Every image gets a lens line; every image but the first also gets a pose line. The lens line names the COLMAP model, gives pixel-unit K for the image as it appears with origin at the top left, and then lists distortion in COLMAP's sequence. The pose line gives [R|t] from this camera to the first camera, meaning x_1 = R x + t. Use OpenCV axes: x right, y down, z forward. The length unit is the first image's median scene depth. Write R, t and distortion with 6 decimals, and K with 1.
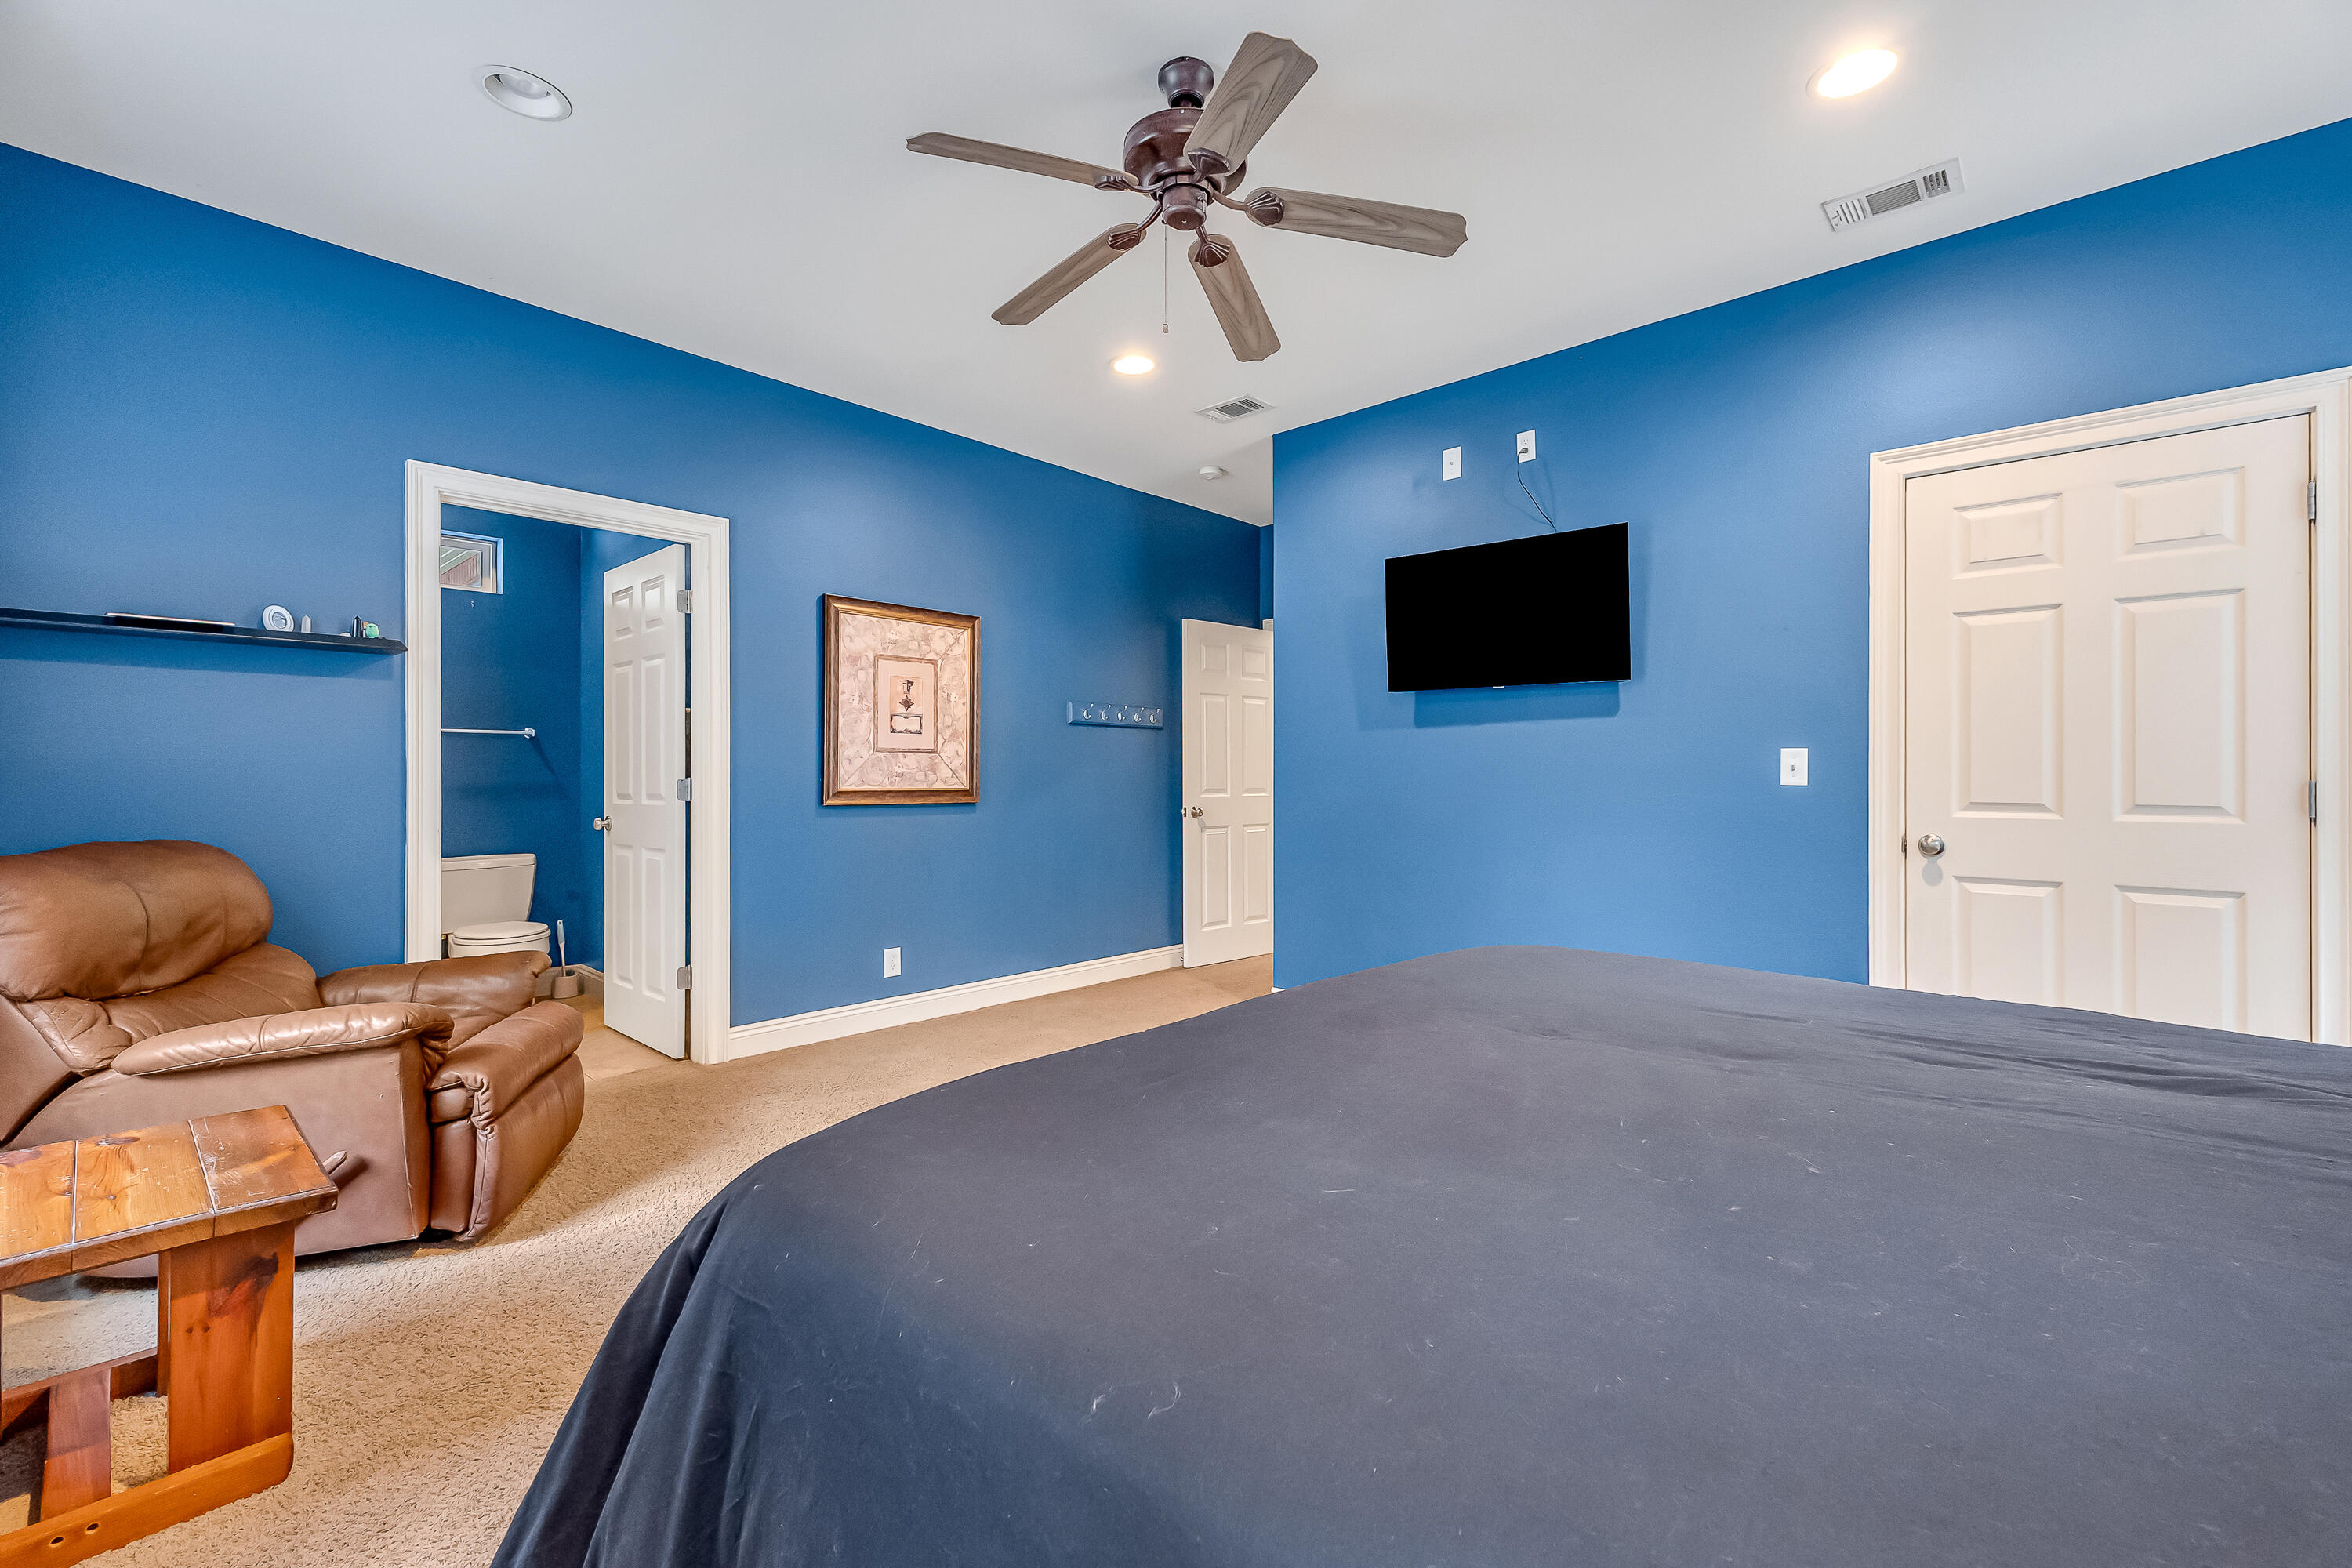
lens RADIAL K [[993.5, 0, 1175.6], [0, 993.5, 776.3], [0, 0, 1]] dist [0.003503, 0.000311]
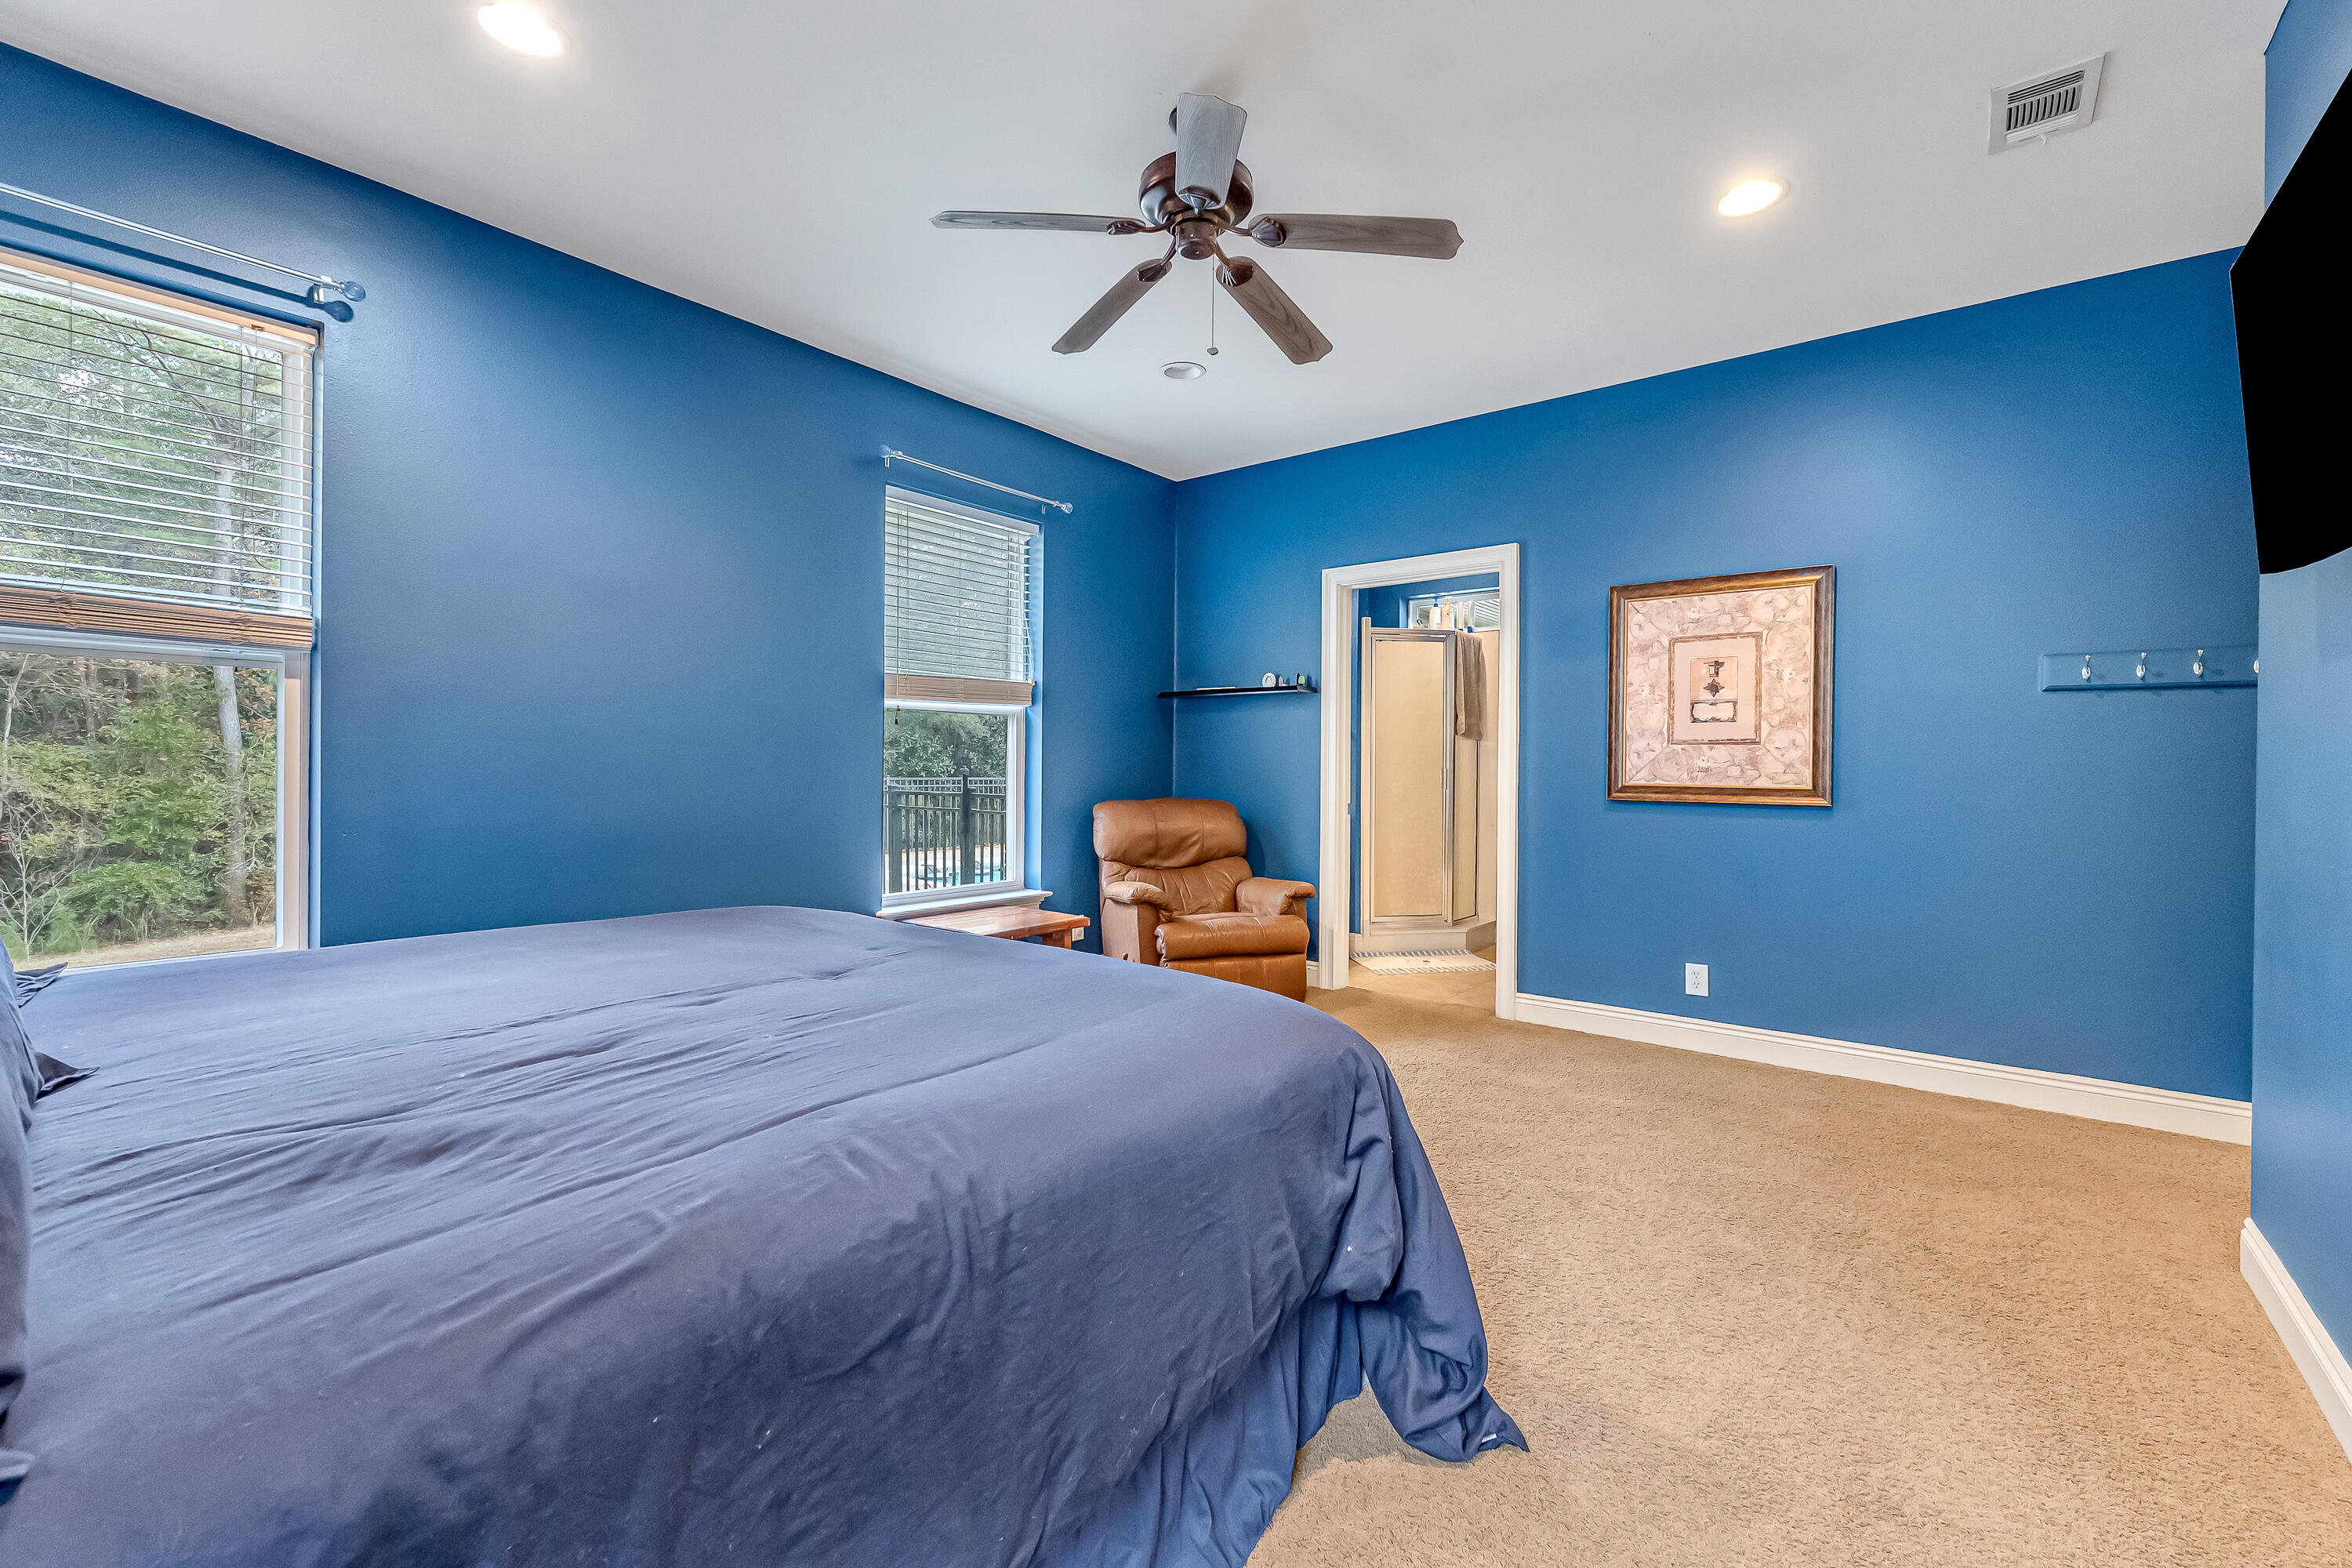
lens RADIAL K [[993.5, 0, 1184.3], [0, 993.5, 773.9], [0, 0, 1]] dist [0.003503, 0.000311]
pose [[0.069759, -0.000384, -0.997564, 0.569019], [-0.013465, 0.999908, -0.001326, 0.009730], [0.997473, 0.013525, 0.069747, 0.474335]]
